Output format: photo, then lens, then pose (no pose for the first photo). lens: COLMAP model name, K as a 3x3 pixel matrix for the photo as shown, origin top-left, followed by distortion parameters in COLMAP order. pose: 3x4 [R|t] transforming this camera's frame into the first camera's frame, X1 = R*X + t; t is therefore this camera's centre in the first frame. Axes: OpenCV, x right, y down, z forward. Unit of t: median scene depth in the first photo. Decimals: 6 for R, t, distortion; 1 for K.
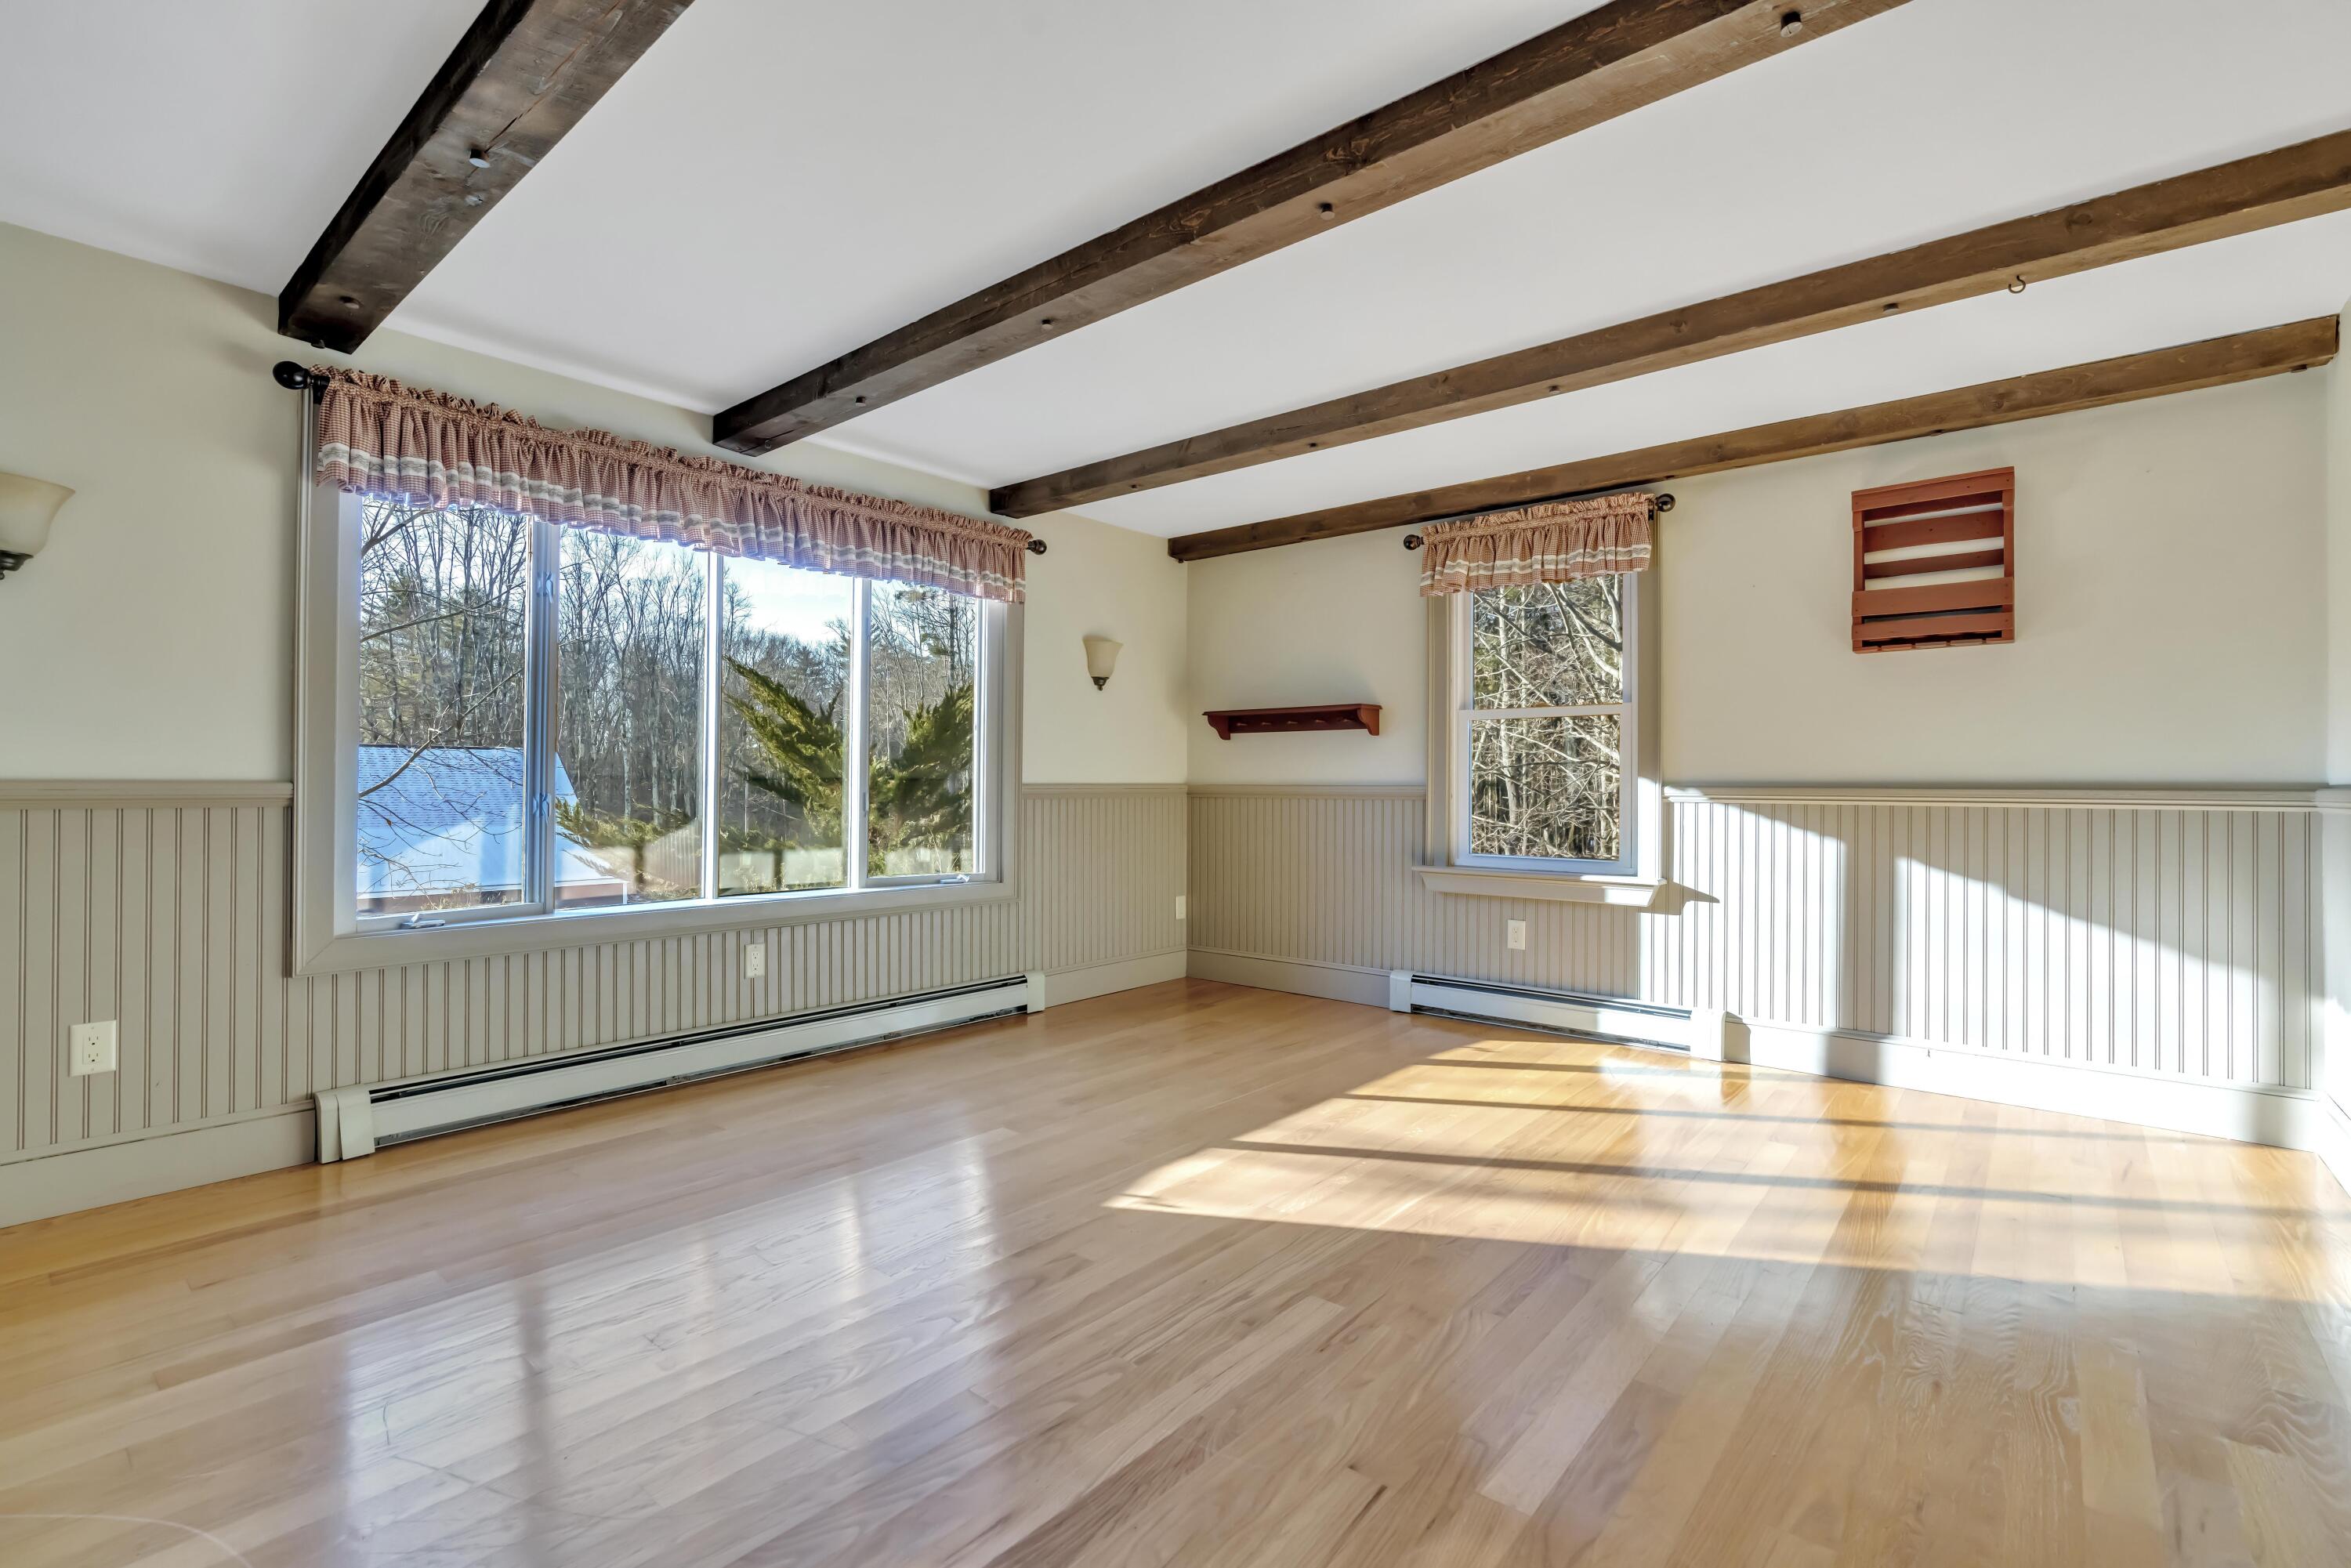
lens RADIAL K [[1041.1, 0, 1182.8], [0, 1041.1, 786.5], [0, 0, 1]] dist [-0.004382, 0.000556]
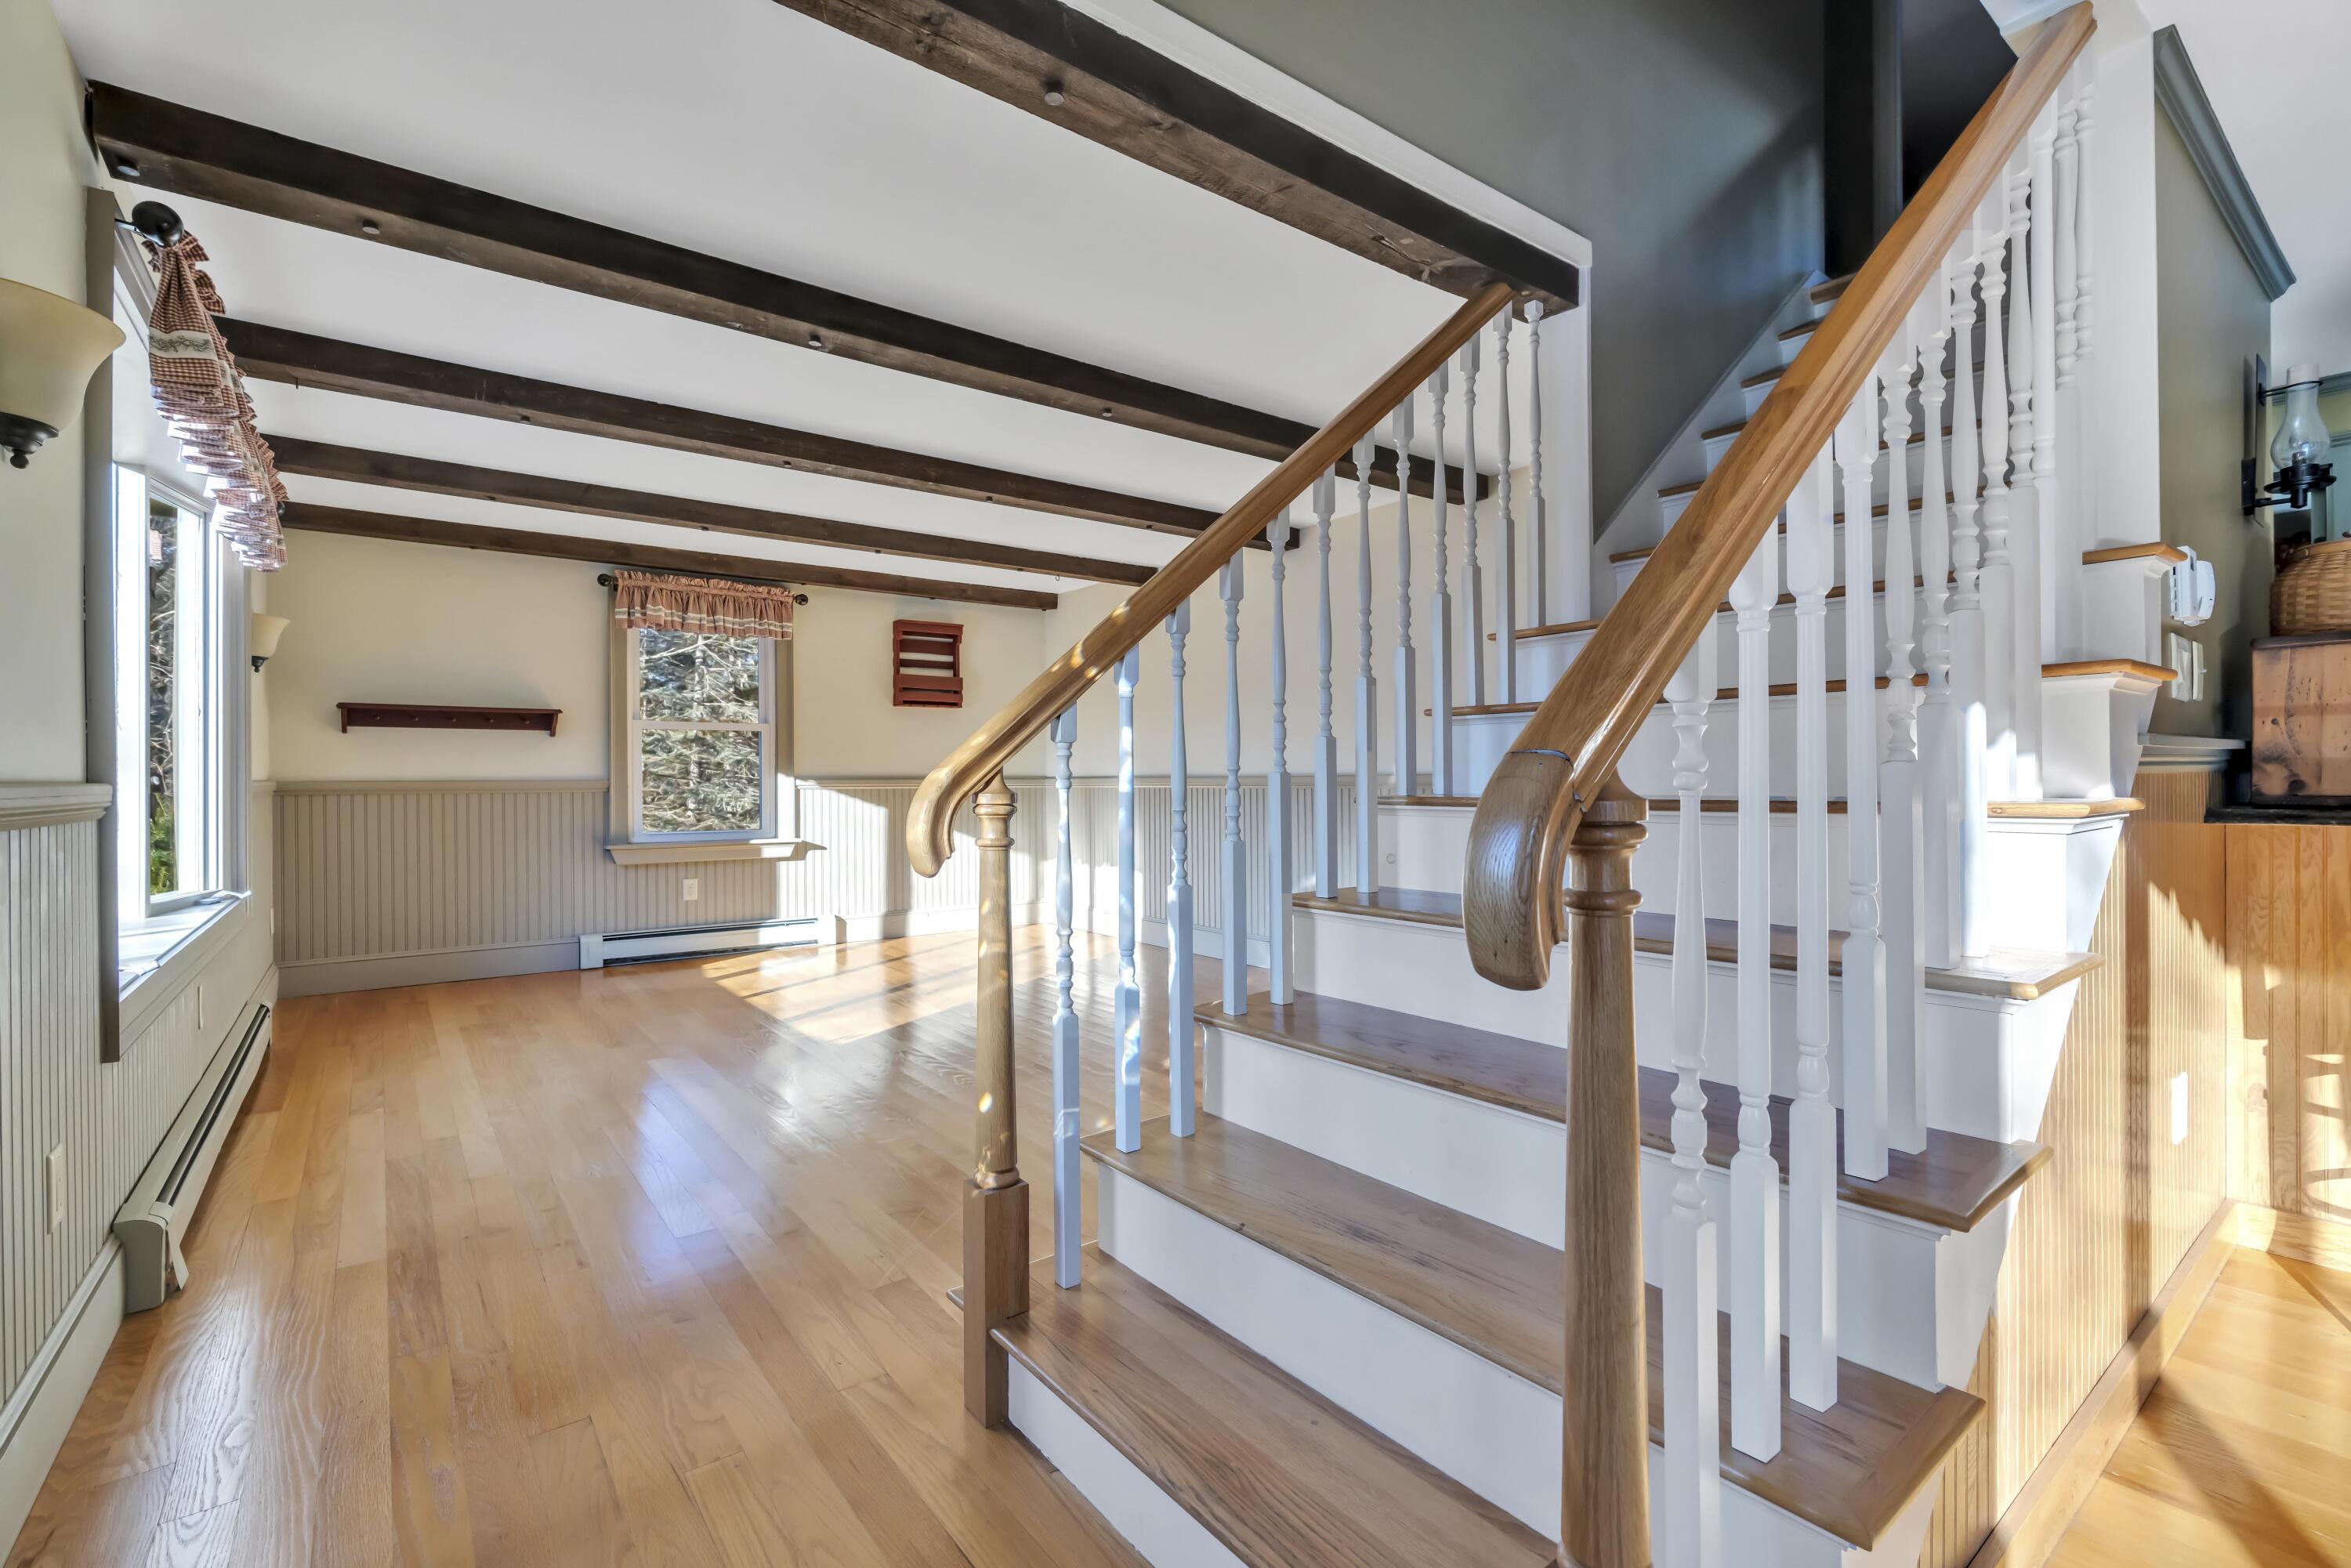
lens RADIAL K [[1041.1, 0, 1169.4], [0, 1041.1, 781.8], [0, 0, 1]] dist [-0.004382, 0.000556]
pose [[0.232225, -0.011617, 0.972593, -0.923872], [0.005004, 0.999930, 0.010749, -0.009751], [-0.972649, 0.002371, 0.232266, 0.087406]]
